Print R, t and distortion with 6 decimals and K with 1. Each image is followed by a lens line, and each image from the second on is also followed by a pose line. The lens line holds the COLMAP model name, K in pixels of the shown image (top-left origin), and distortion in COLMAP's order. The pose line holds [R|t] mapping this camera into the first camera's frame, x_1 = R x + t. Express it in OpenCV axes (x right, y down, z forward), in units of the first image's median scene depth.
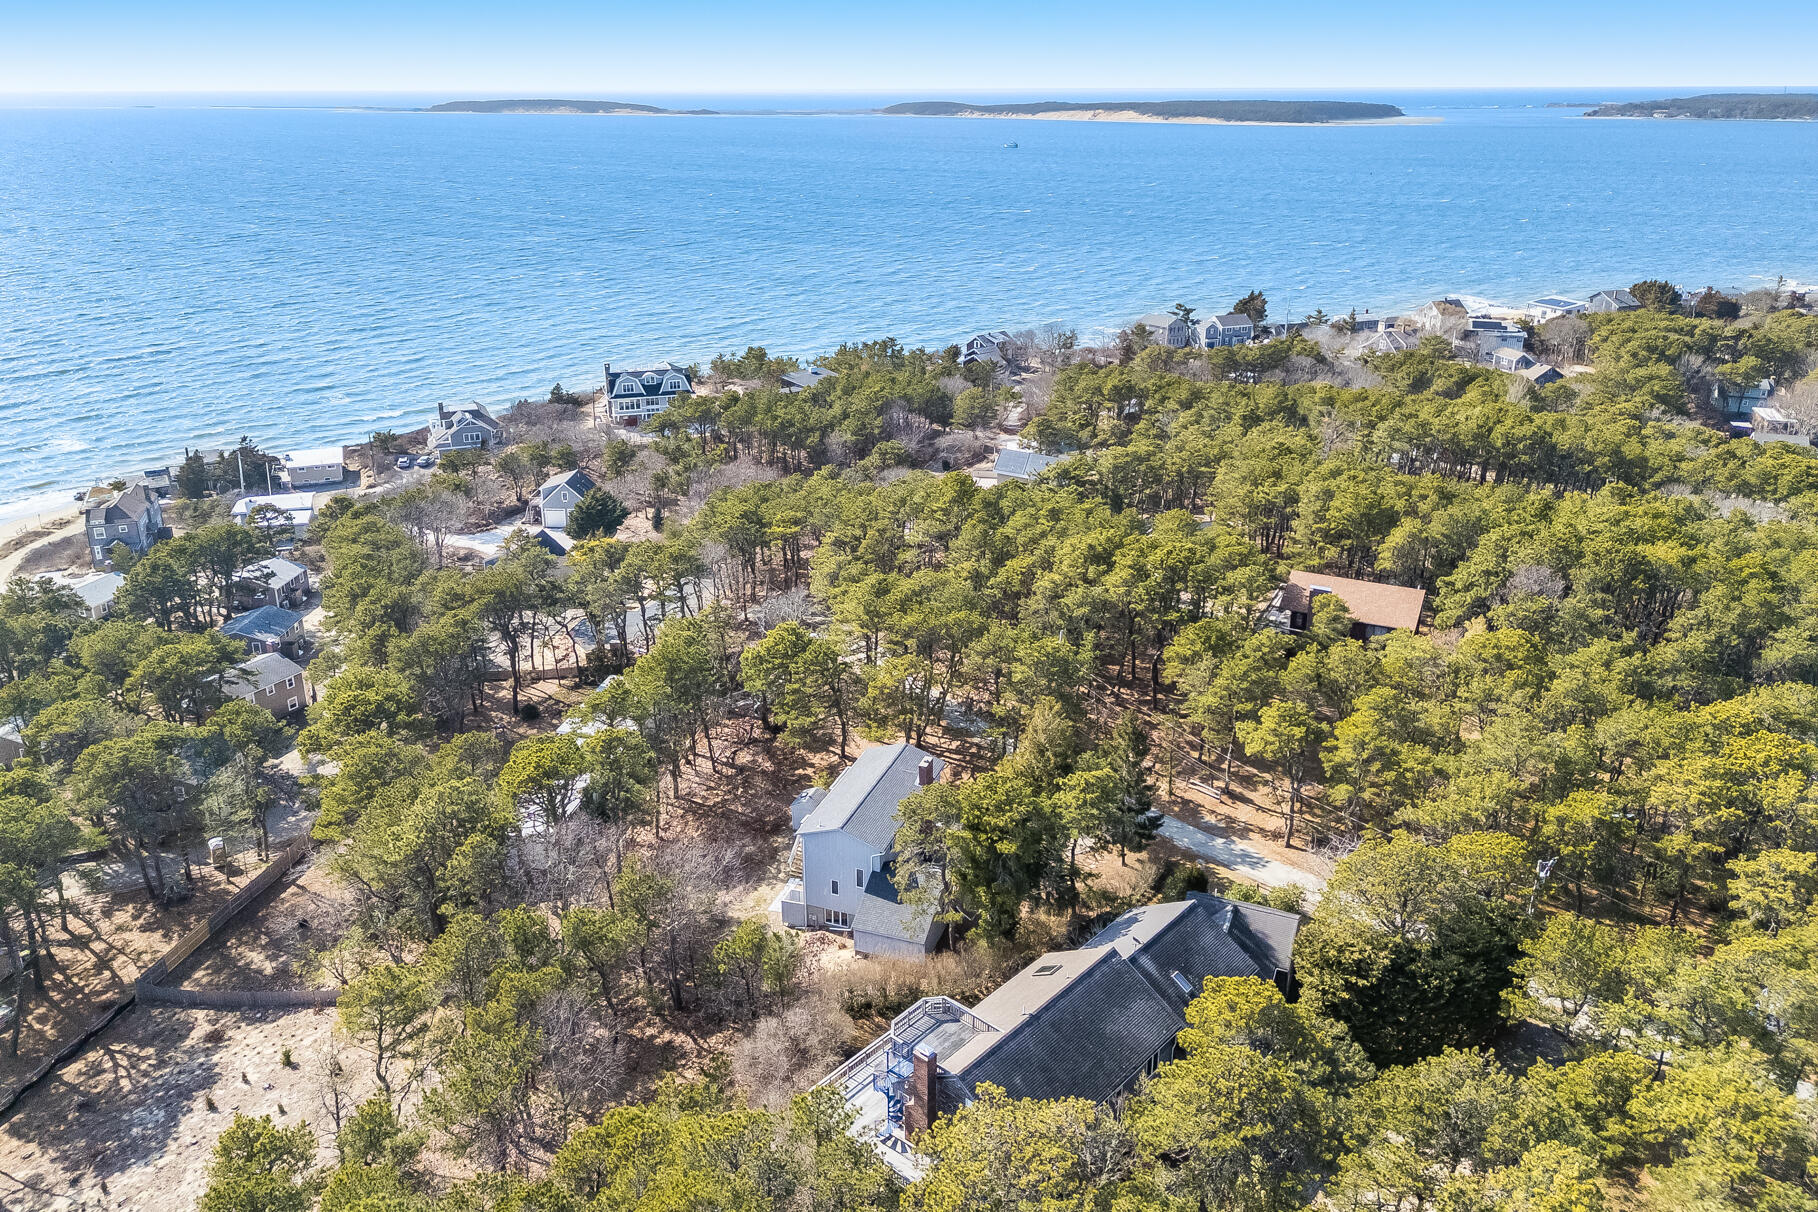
lens RADIAL K [[1332.6, 0, 906.6], [0, 1332.6, 533.7], [0, 0, 1]] dist [0.076150, -0.073433]
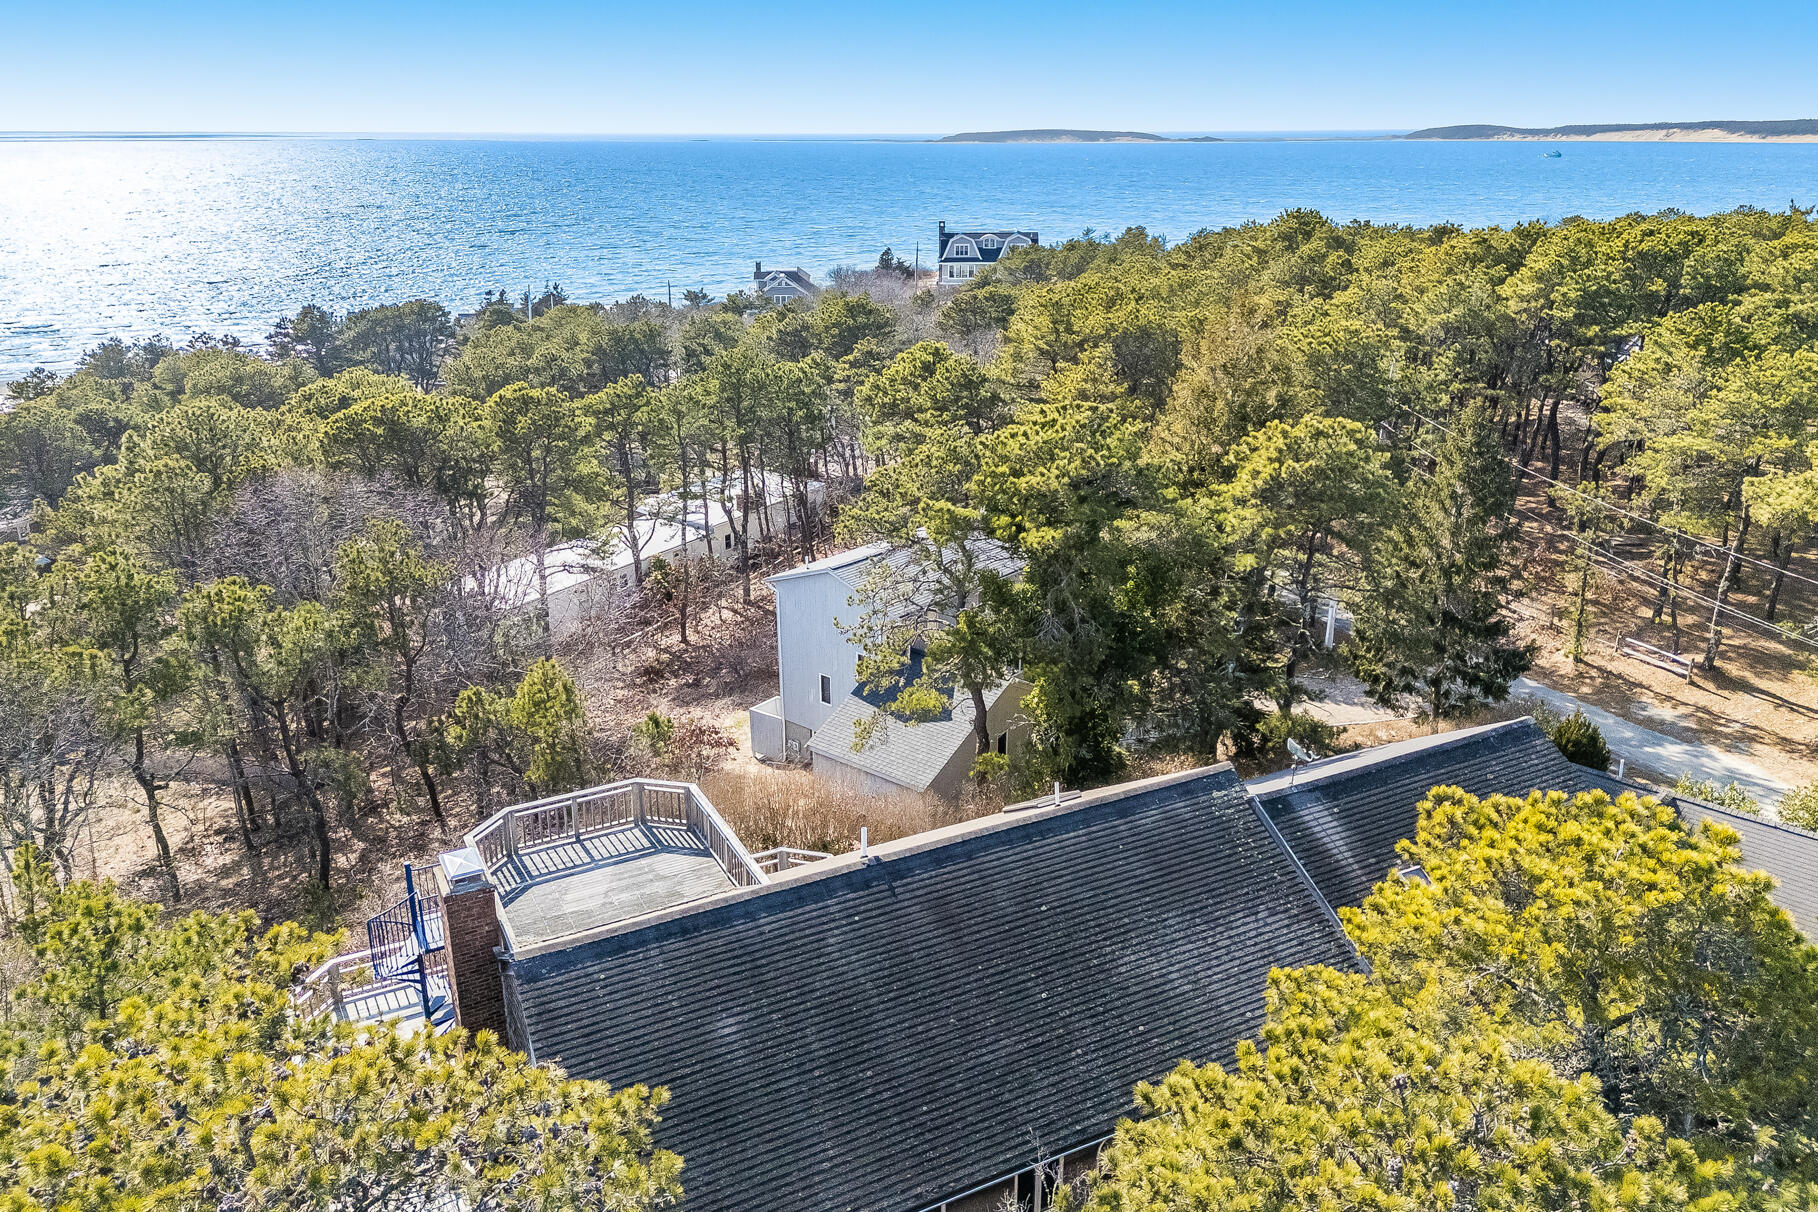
lens RADIAL K [[1332.6, 0, 903.2], [0, 1332.6, 611.8], [0, 0, 1]] dist [0.076150, -0.073433]
pose [[0.936669, 0.113860, -0.331190, 0.115099], [-0.105755, 0.993485, 0.042457, 0.162741], [0.333867, -0.004743, 0.942608, 0.401045]]
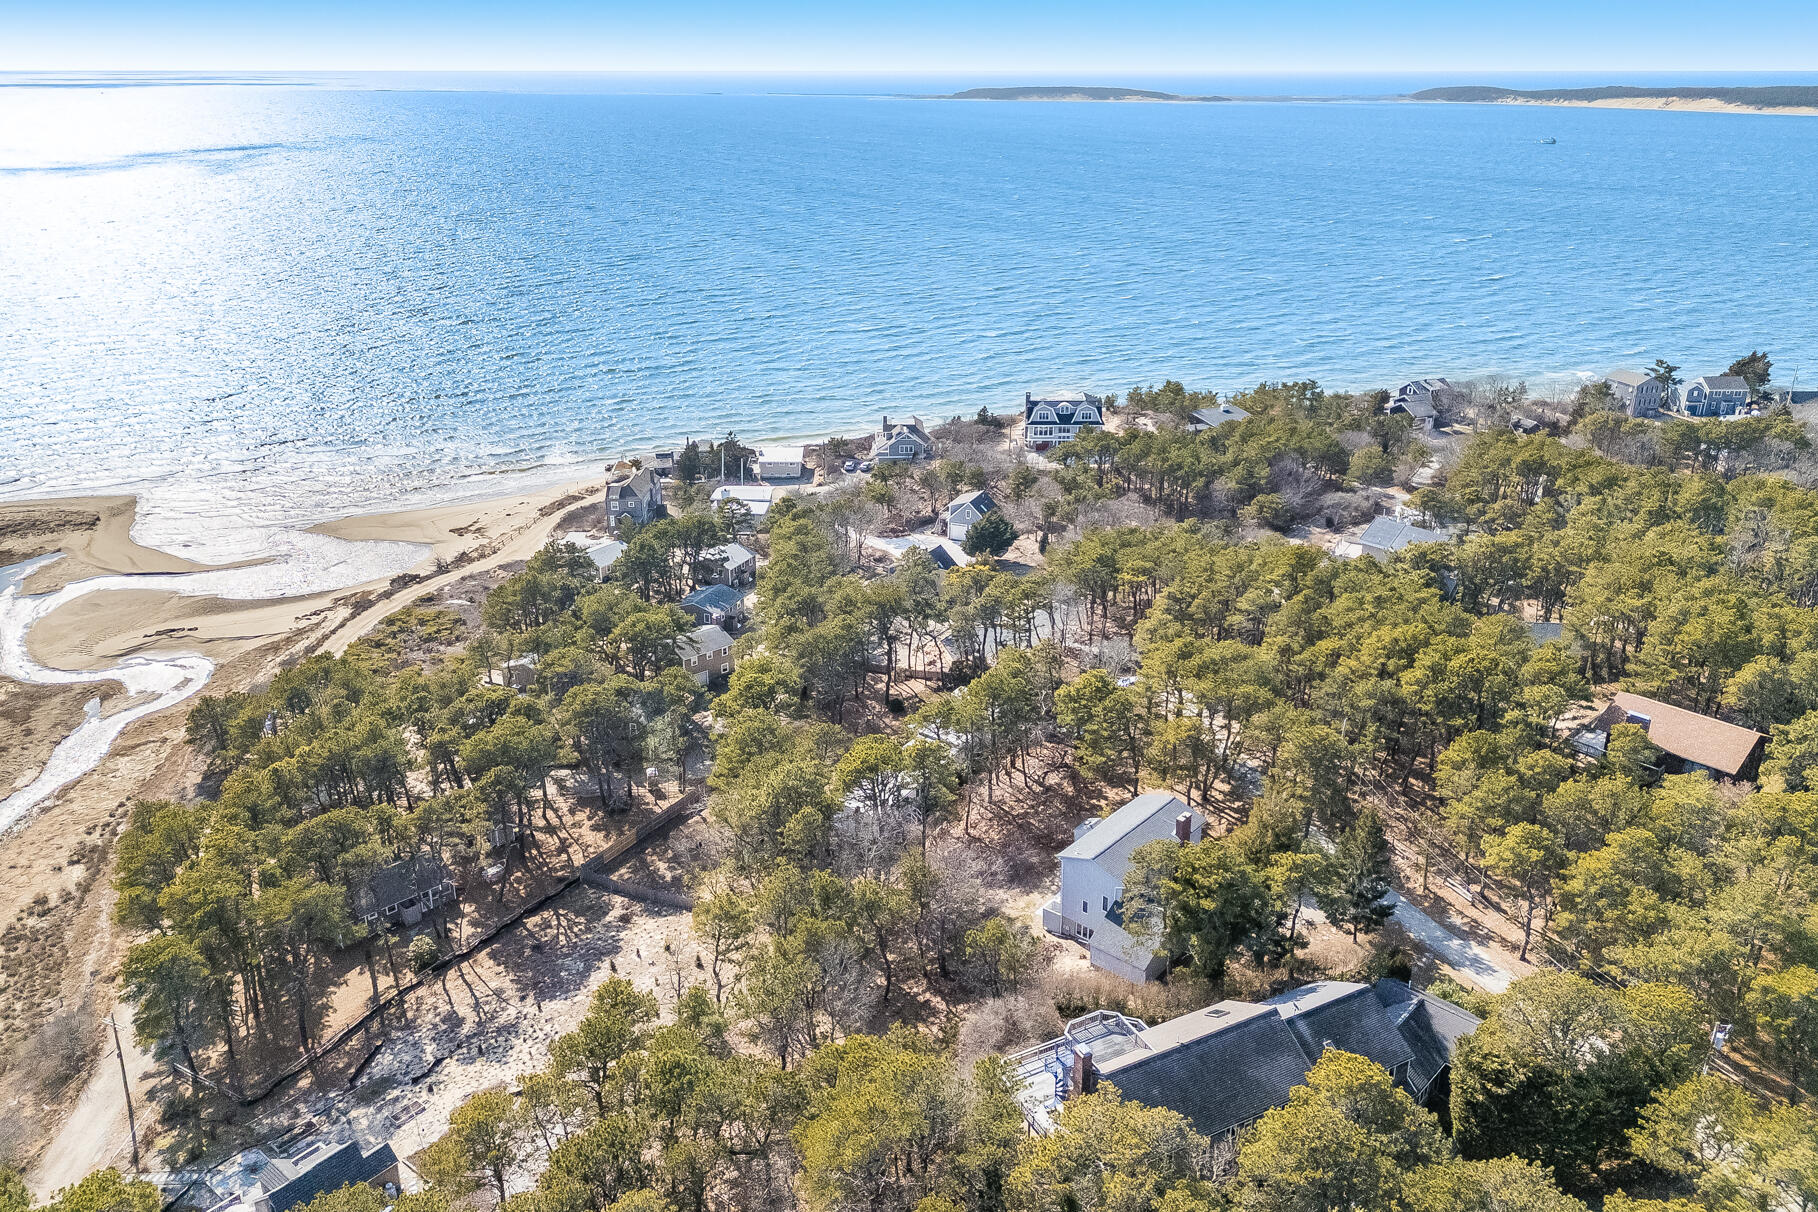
lens RADIAL K [[1332.6, 0, 905.9], [0, 1332.6, 567.4], [0, 0, 1]] dist [0.076150, -0.073433]
pose [[0.935993, 0.122360, -0.330067, 0.119749], [-0.111025, 0.992401, 0.053054, -0.061844], [0.334051, -0.013012, 0.942465, -0.130137]]
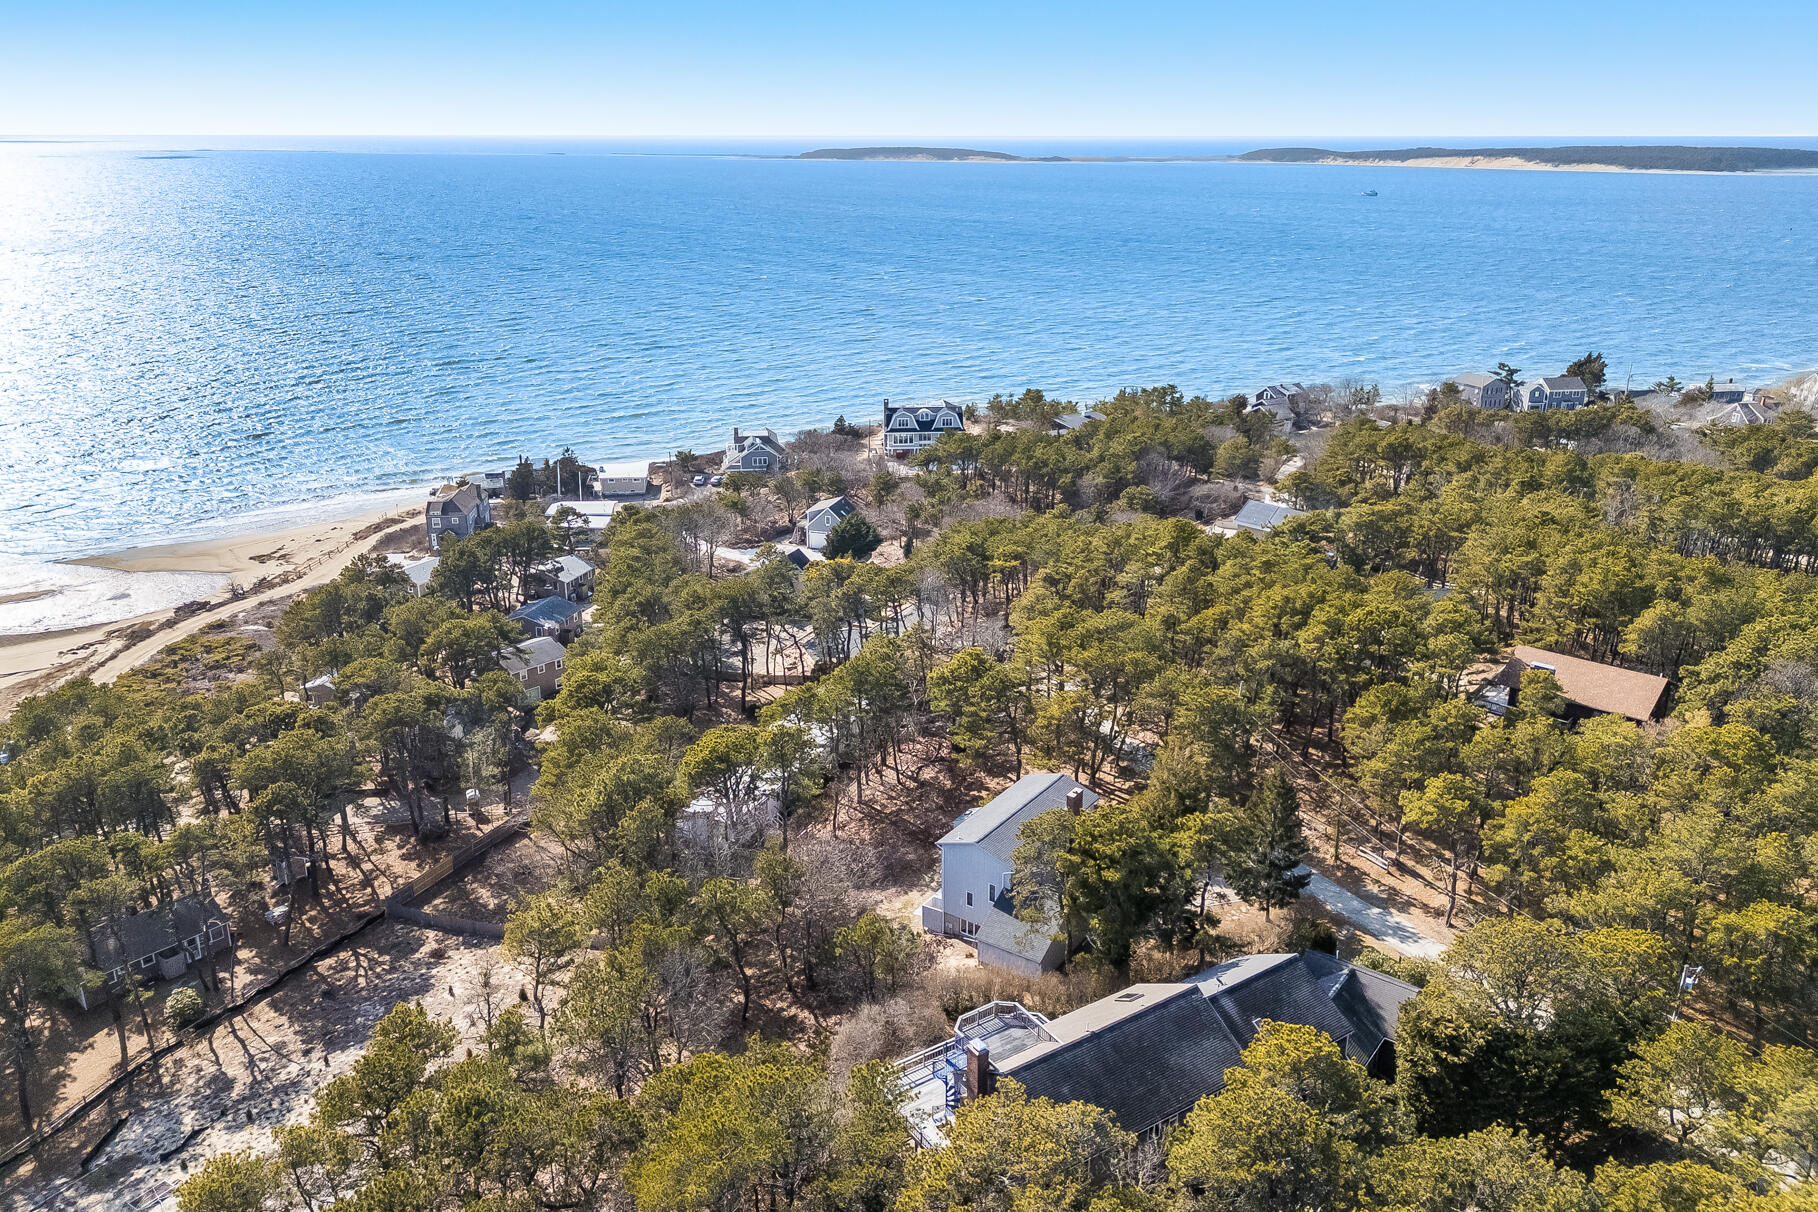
lens RADIAL K [[1332.6, 0, 904.7], [0, 1332.6, 580.8], [0, 0, 1]] dist [0.076150, -0.073433]
pose [[0.968328, 0.080027, -0.236510, 0.097080], [-0.080053, 0.996745, 0.009507, 0.008693], [0.236501, 0.009728, 0.971582, -0.021032]]
